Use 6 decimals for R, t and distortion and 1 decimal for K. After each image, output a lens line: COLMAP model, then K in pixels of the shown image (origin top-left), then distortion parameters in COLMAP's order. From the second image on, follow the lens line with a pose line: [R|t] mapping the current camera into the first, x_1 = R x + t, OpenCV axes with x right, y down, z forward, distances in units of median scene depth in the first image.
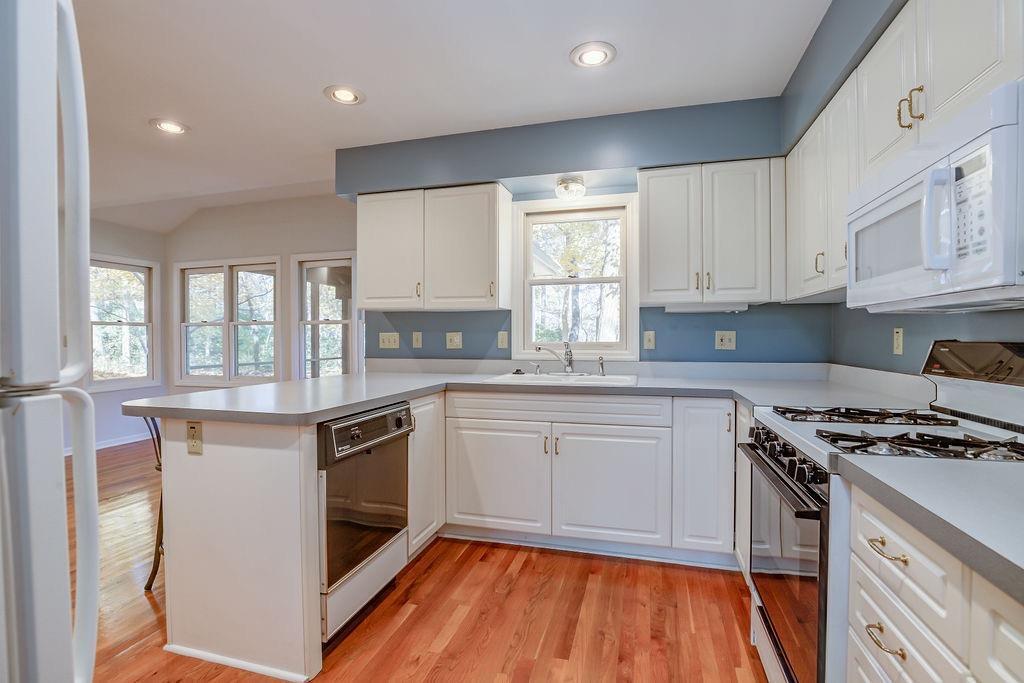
lens RADIAL K [[470.2, 0, 513.5], [0, 470.2, 334.2], [0, 0, 1]] dist [-0.020532, -0.000021]
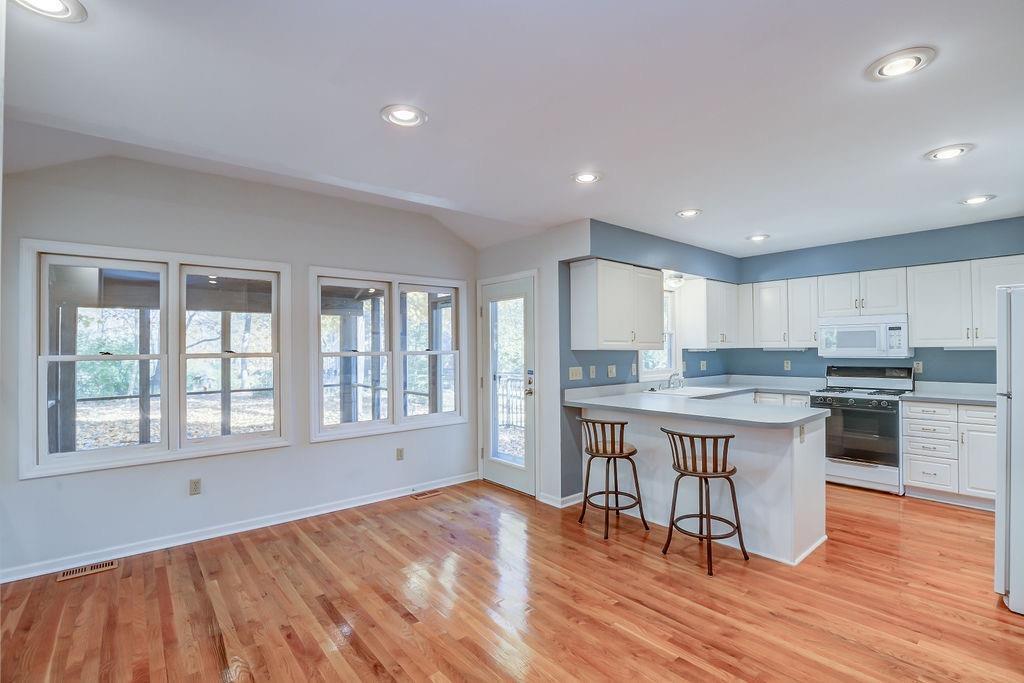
lens RADIAL K [[470.2, 0, 519.1], [0, 470.2, 345.6], [0, 0, 1]] dist [-0.020532, -0.000021]
pose [[0.549056, 0.007275, 0.835754, -1.473047], [0.020195, 0.999555, -0.021968, -0.038419], [-0.835541, 0.028940, 0.548665, 0.479295]]
